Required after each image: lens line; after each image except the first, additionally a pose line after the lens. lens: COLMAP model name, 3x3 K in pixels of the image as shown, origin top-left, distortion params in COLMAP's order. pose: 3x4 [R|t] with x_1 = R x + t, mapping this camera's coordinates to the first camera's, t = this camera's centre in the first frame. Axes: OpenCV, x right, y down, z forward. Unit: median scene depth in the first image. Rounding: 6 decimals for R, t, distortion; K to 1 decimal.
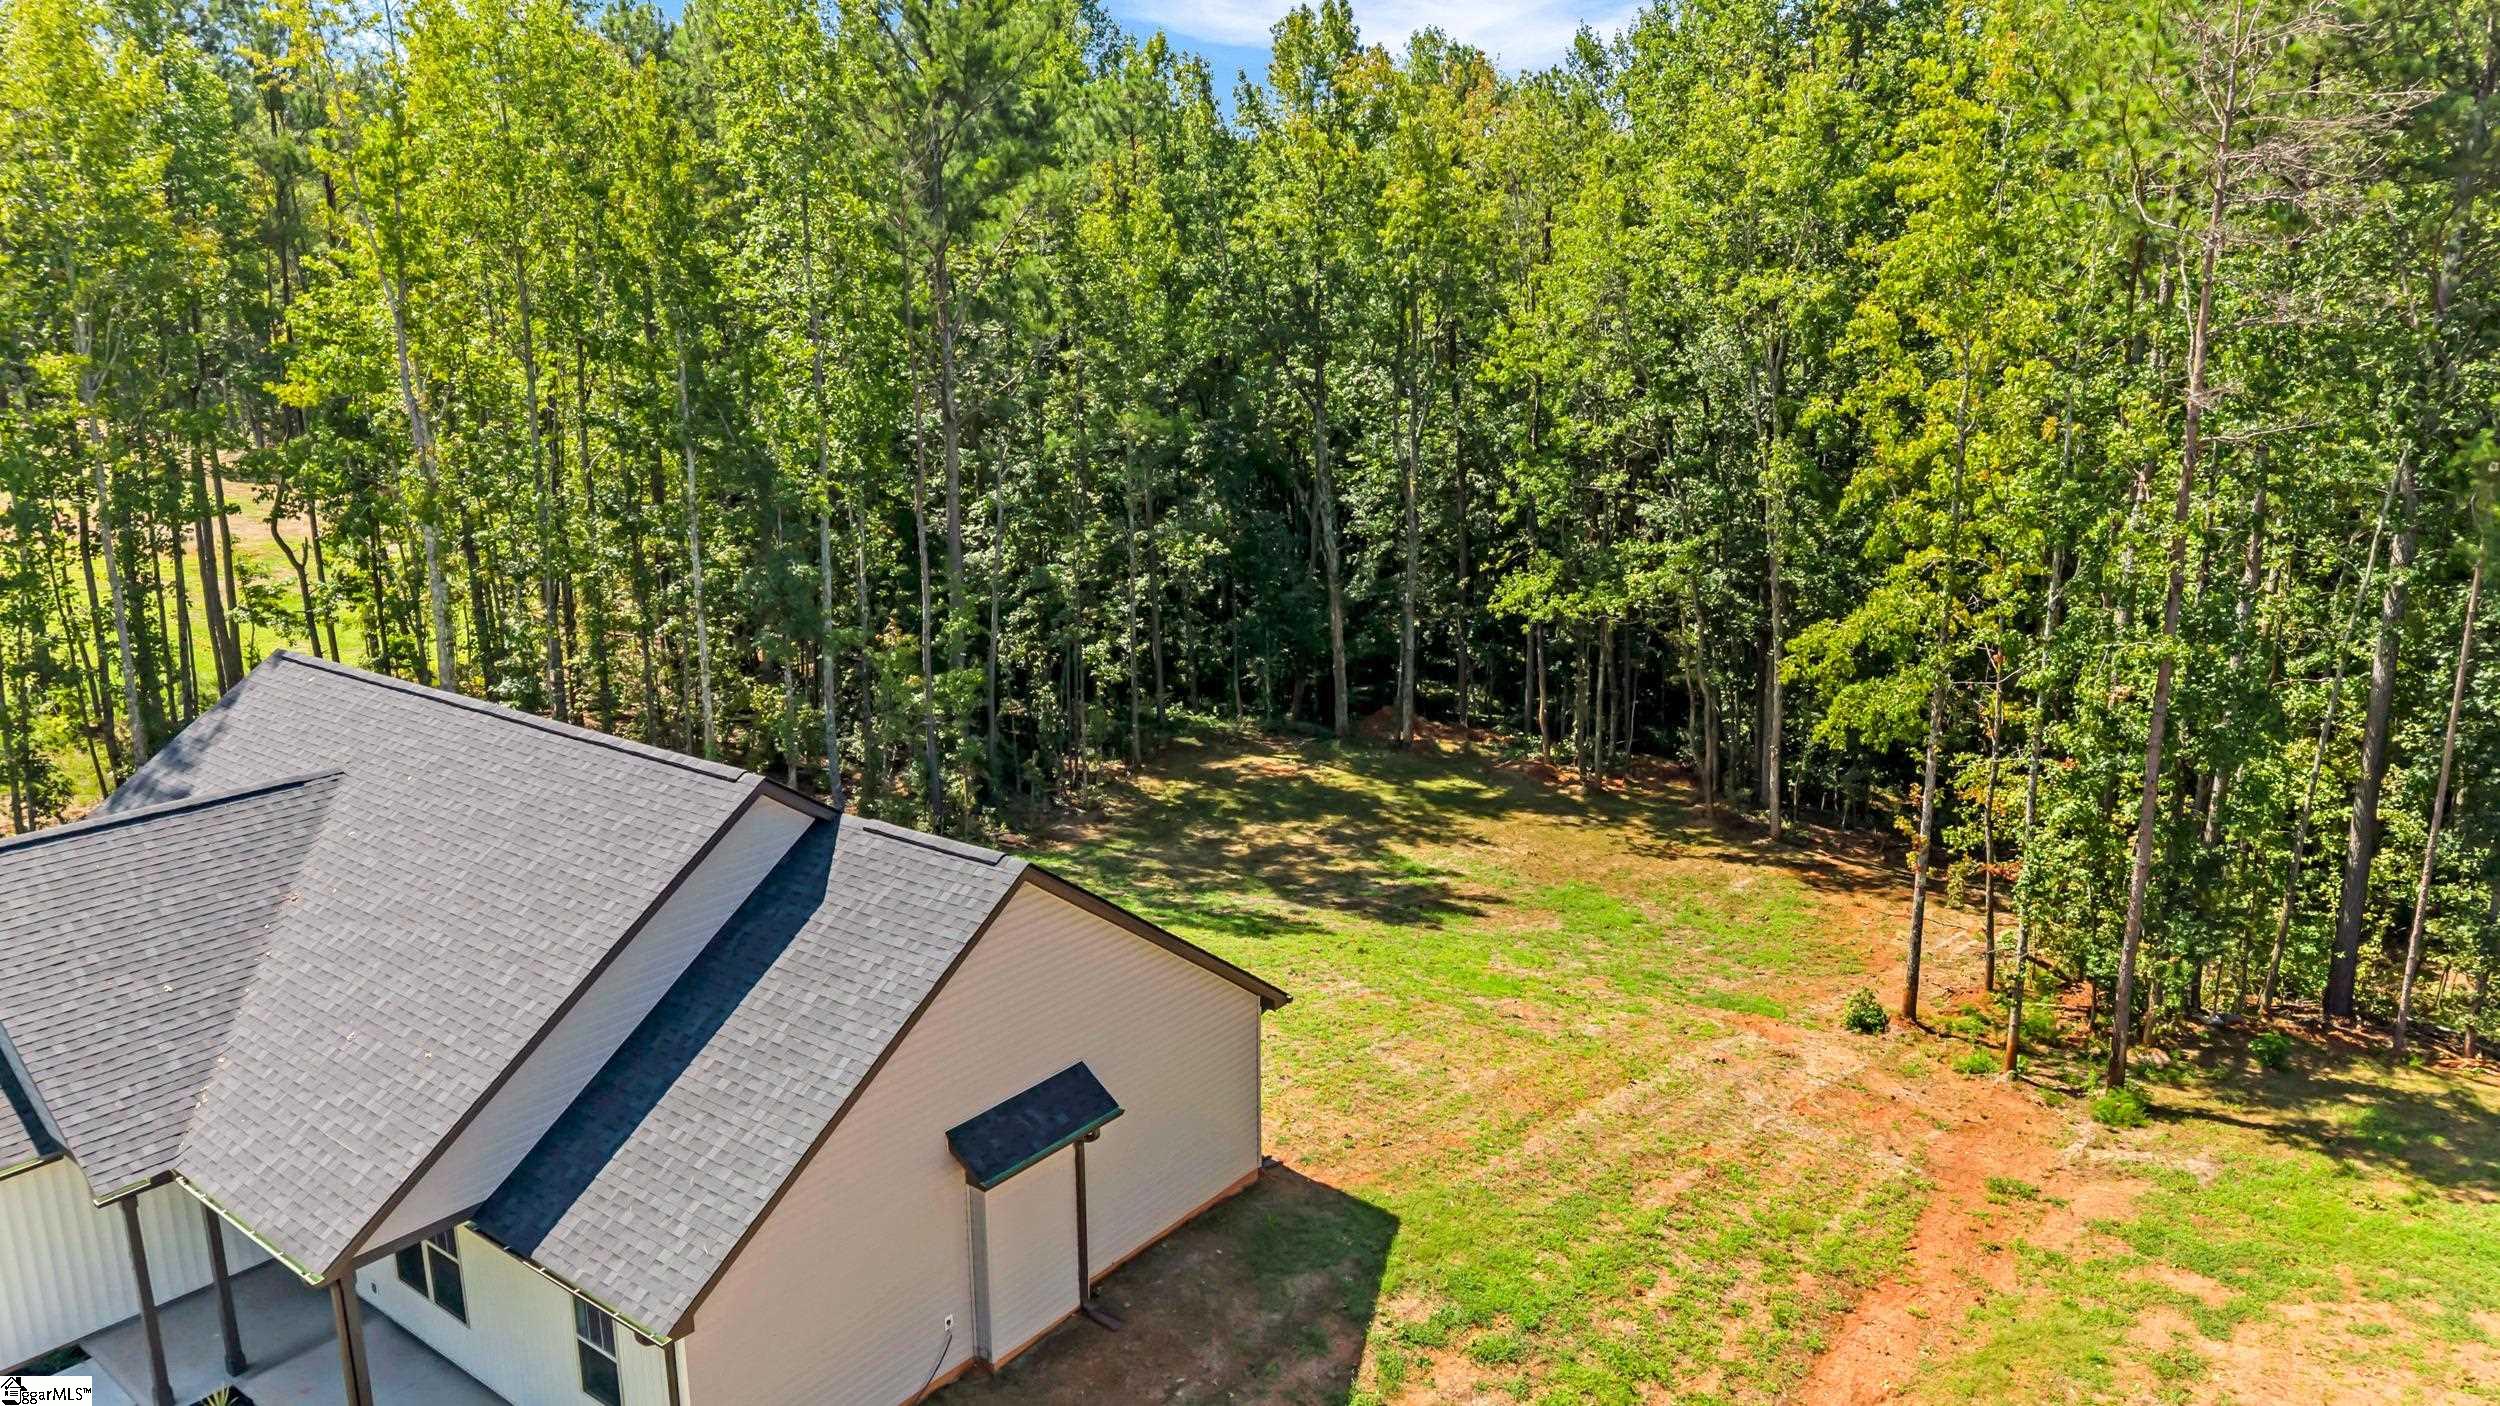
lens RADIAL K [[1643.5, 0, 1188.2], [0, 1643.5, 706.8], [0, 0, 1]] dist [-0.000086, -0.001430]
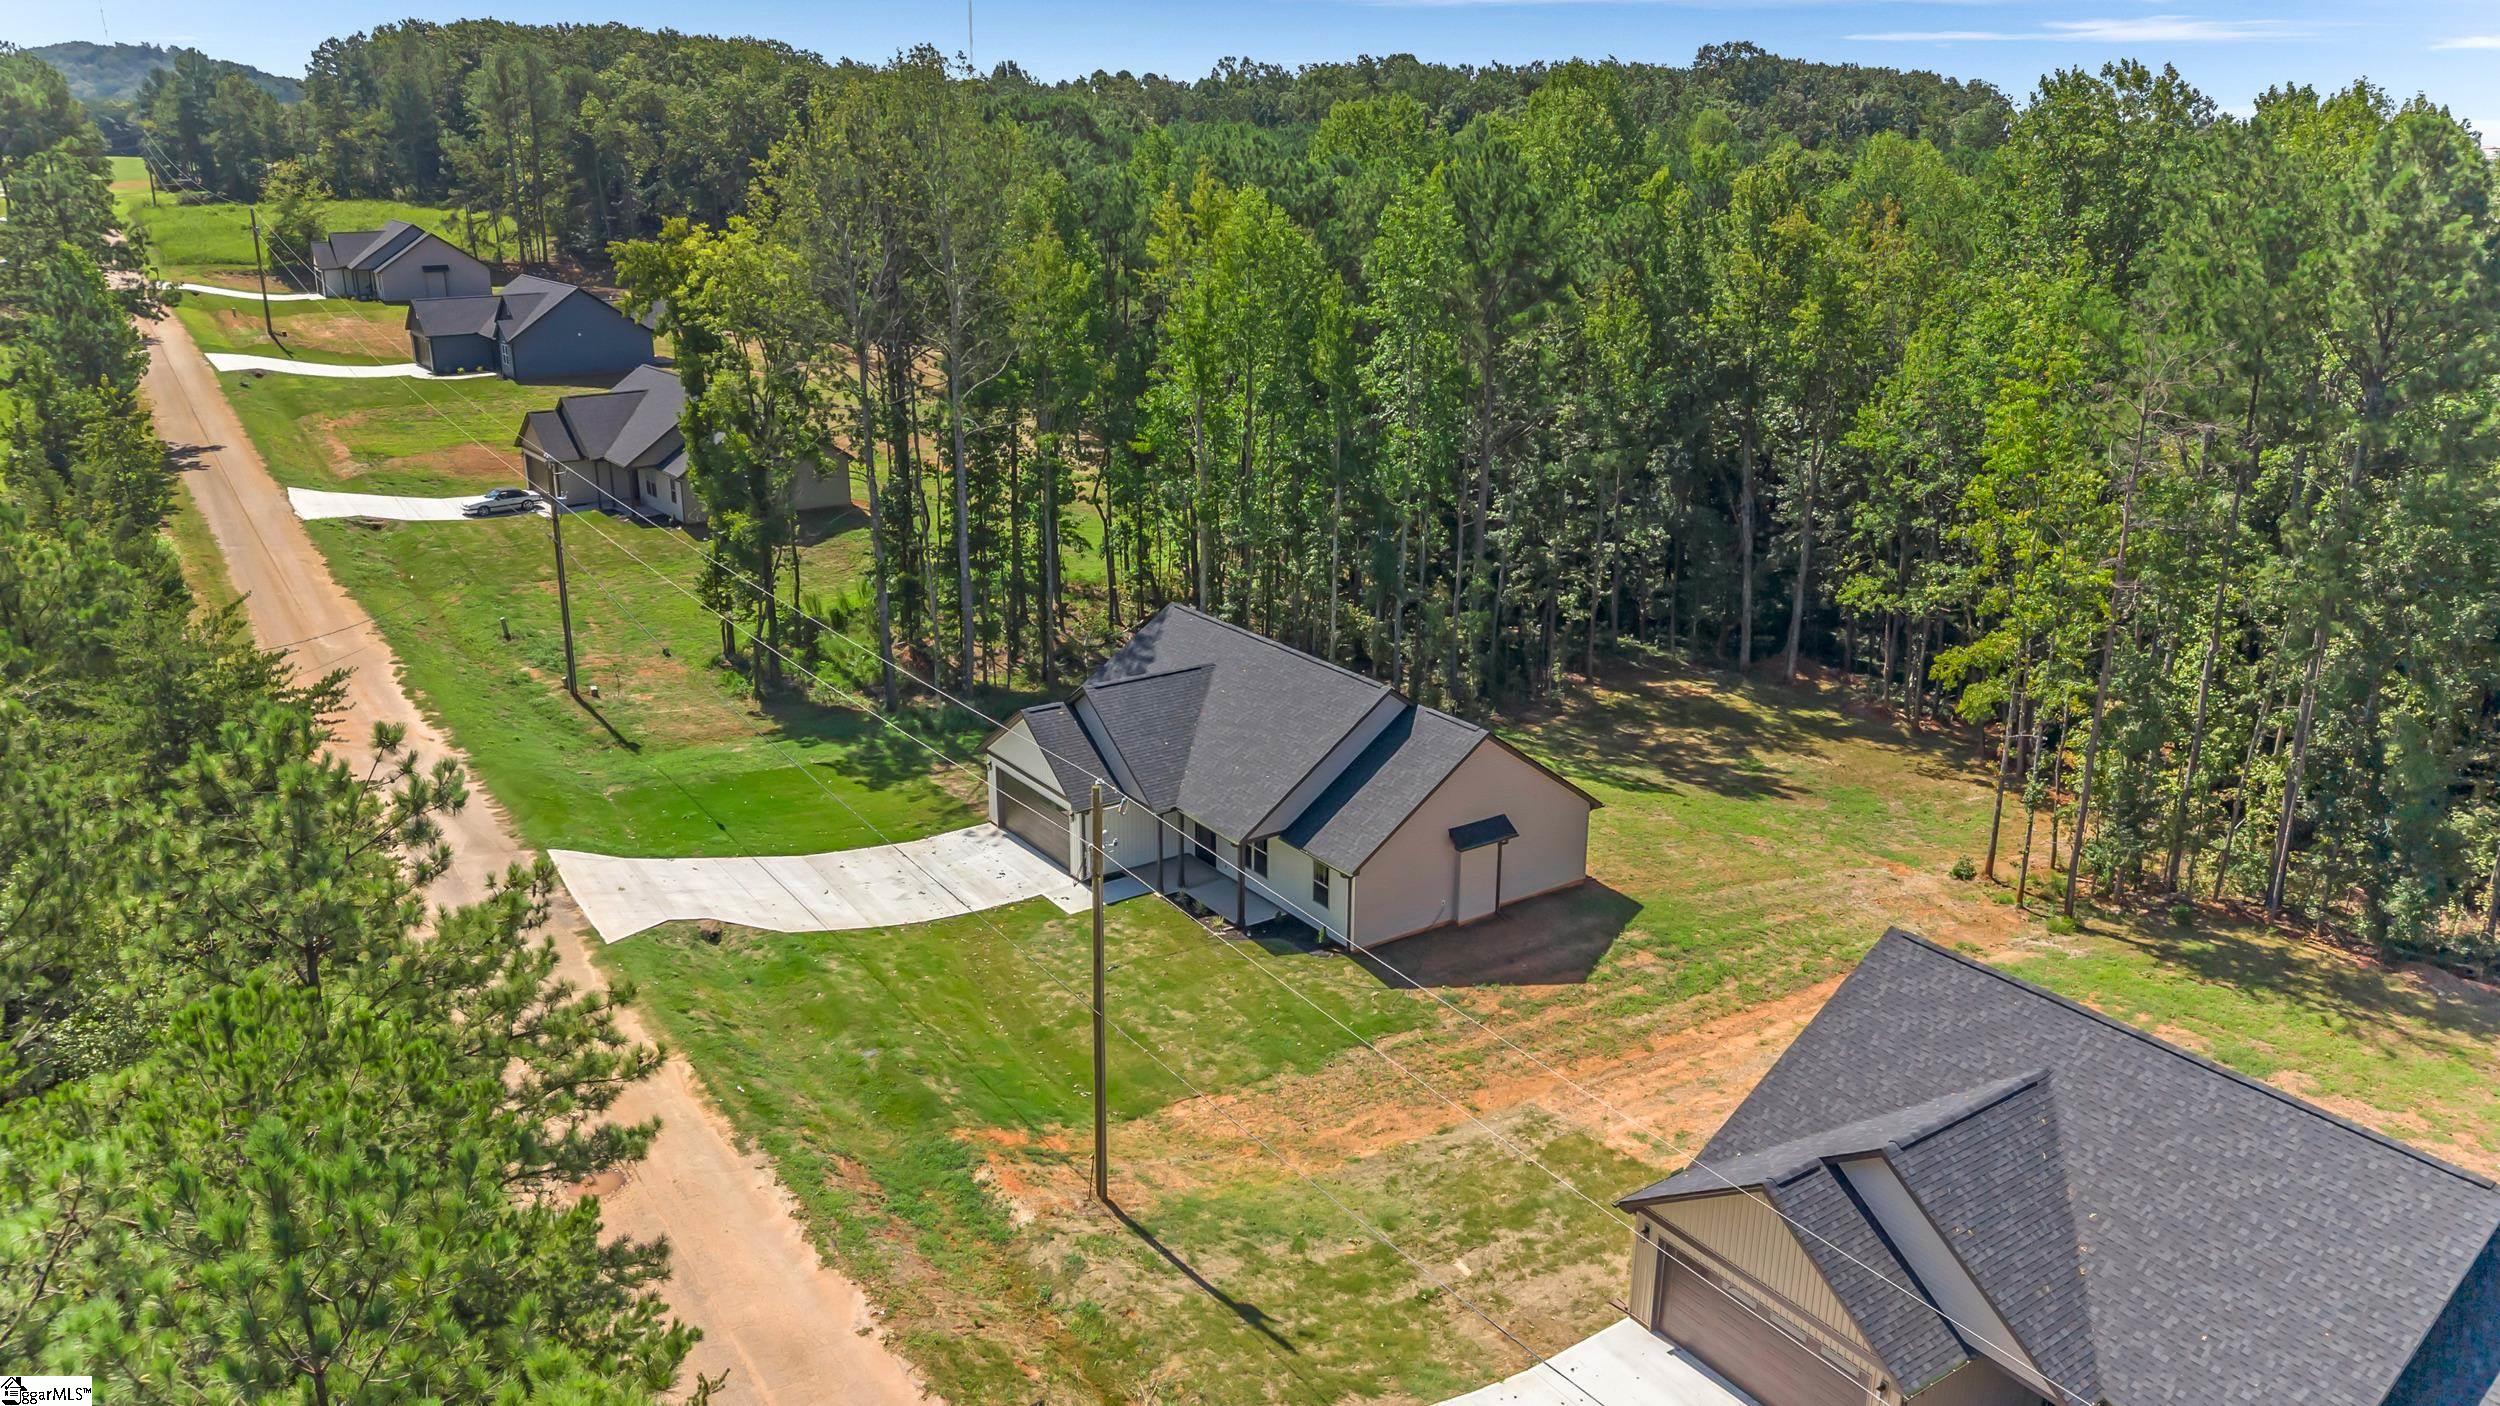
lens RADIAL K [[1772.1, 0, 1262.2], [0, 1772.1, 739.2], [0, 0, 1]] dist [-0.060227, -0.003434]
pose [[0.962388, 0.107158, -0.249654, 0.096735], [-0.083169, 0.991014, 0.104762, -0.058497], [0.258637, -0.080058, 0.962651, -0.675323]]
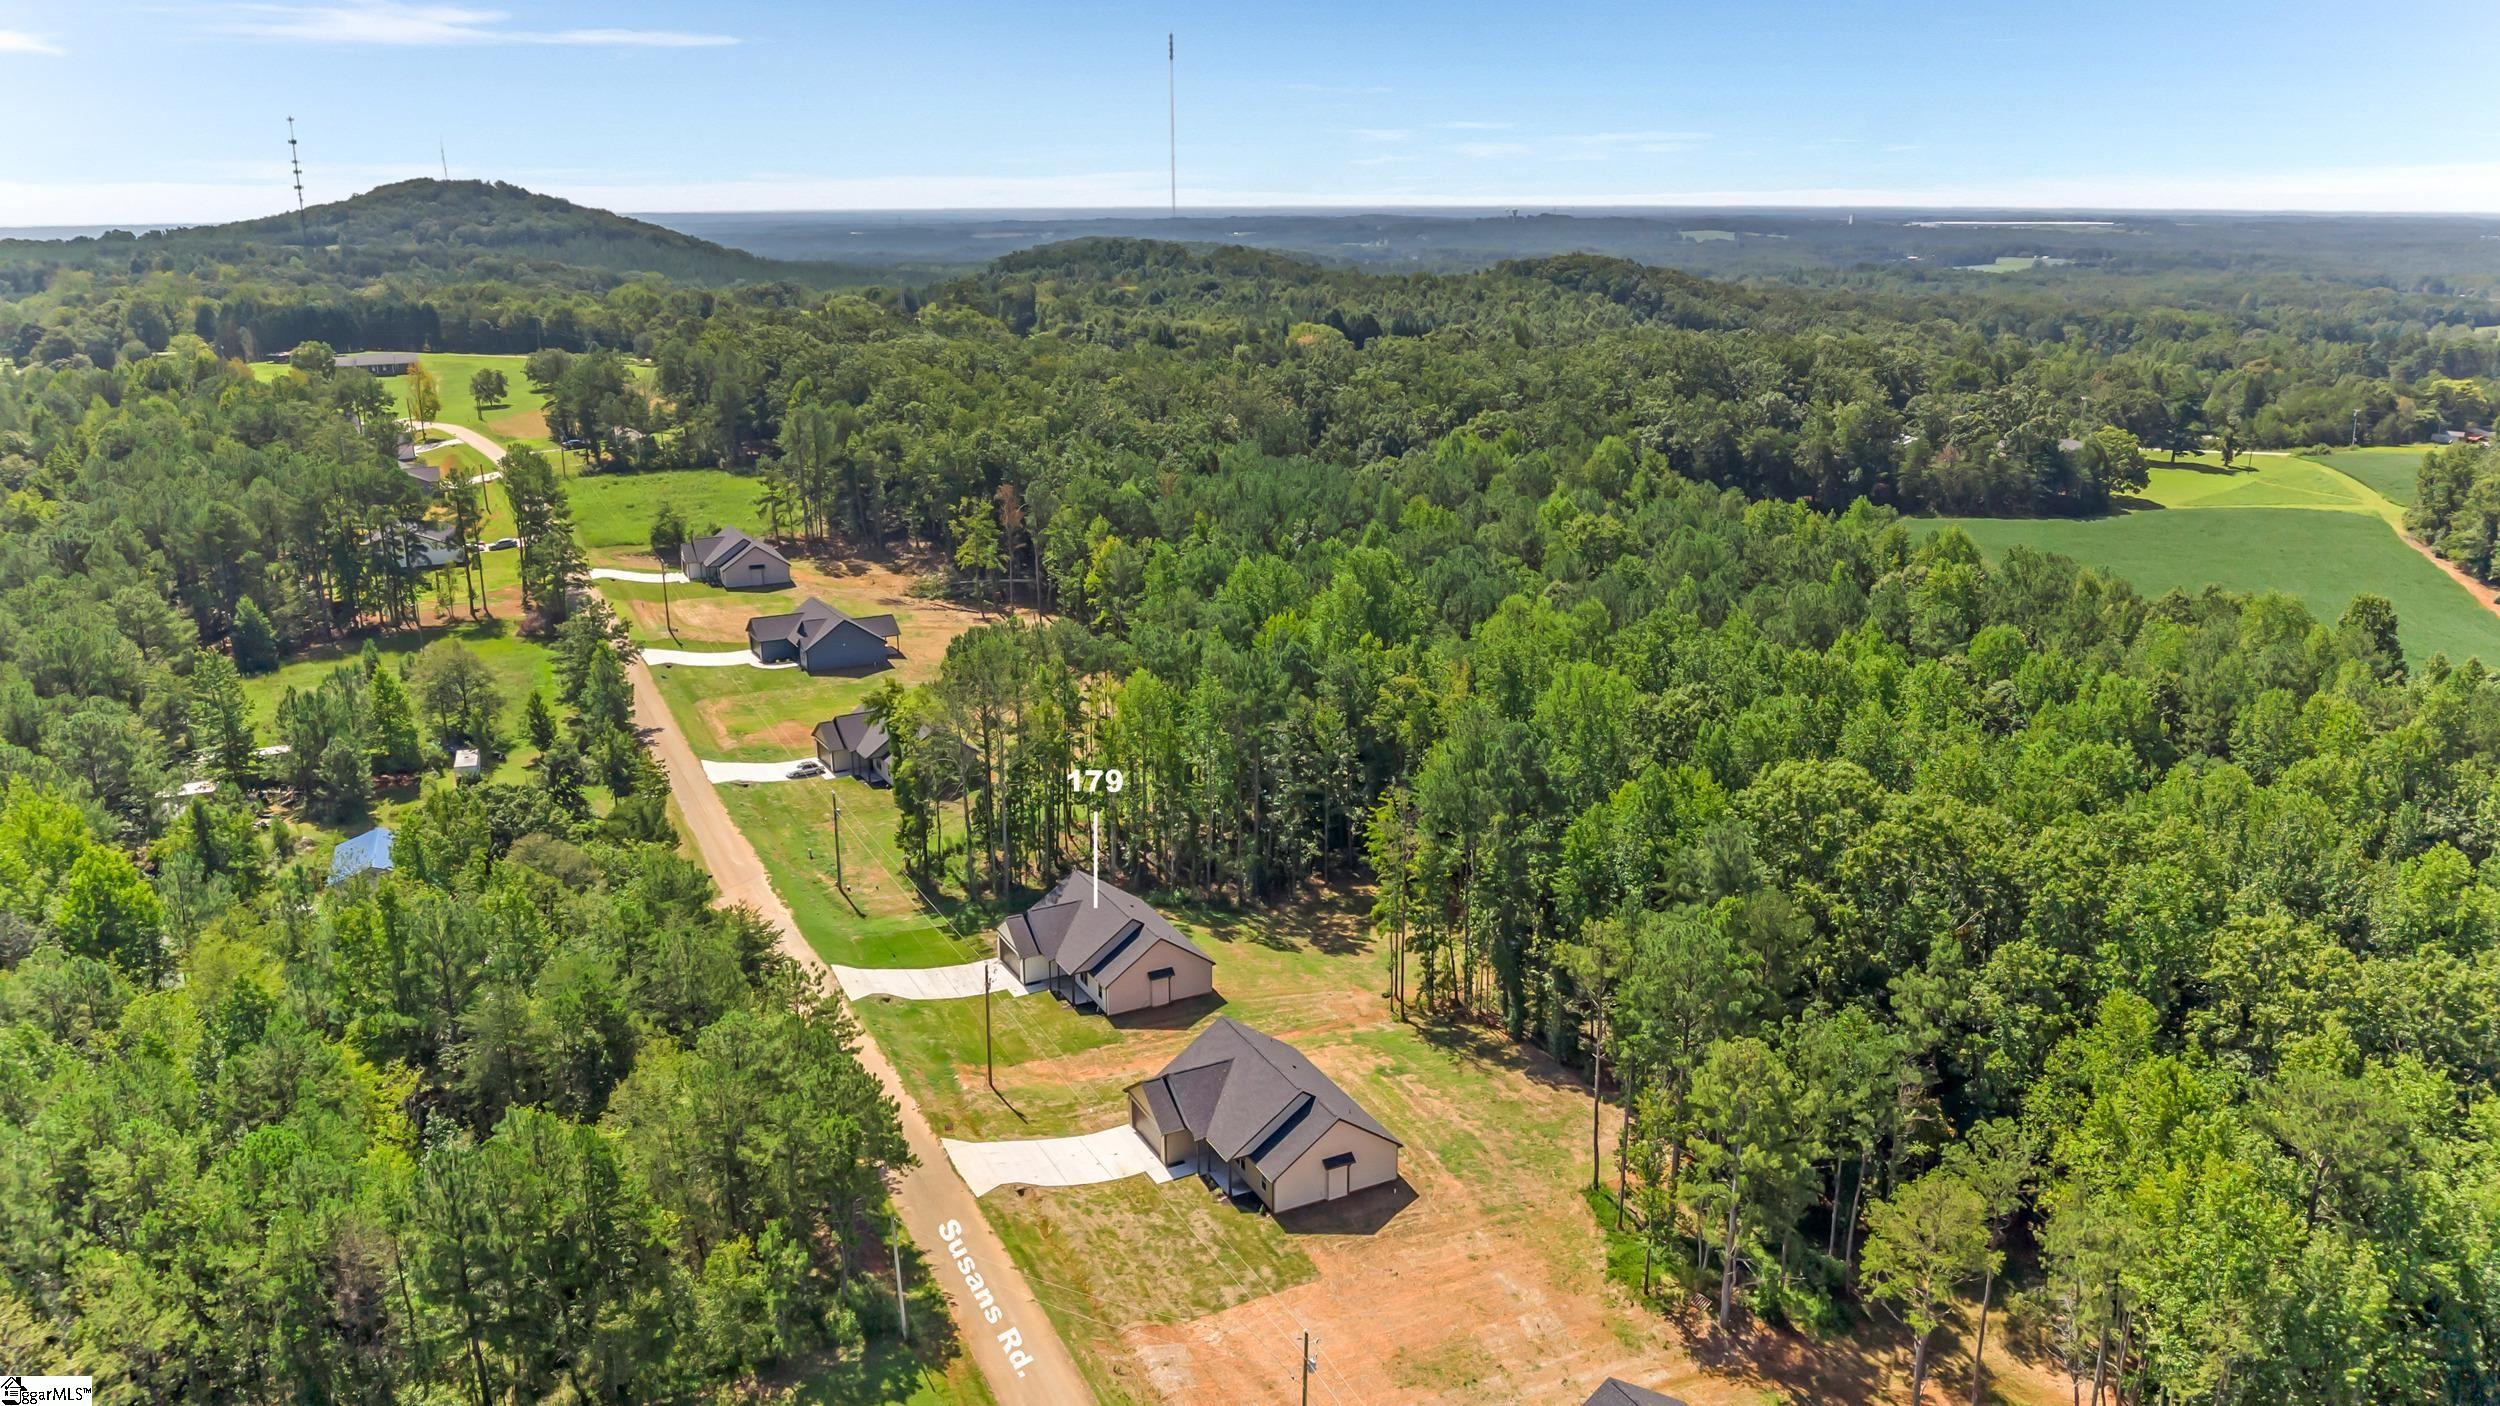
lens RADIAL K [[1788.0, 0, 1250.0], [0, 1788.0, 703.0], [0, 0, 1]] dist [-0.004030, -0.004781]
pose [[0.916568, 0.118404, -0.381948, 1.215554], [-0.098564, 0.992582, 0.071176, -0.589694], [0.387542, -0.027591, 0.921439, -2.331794]]
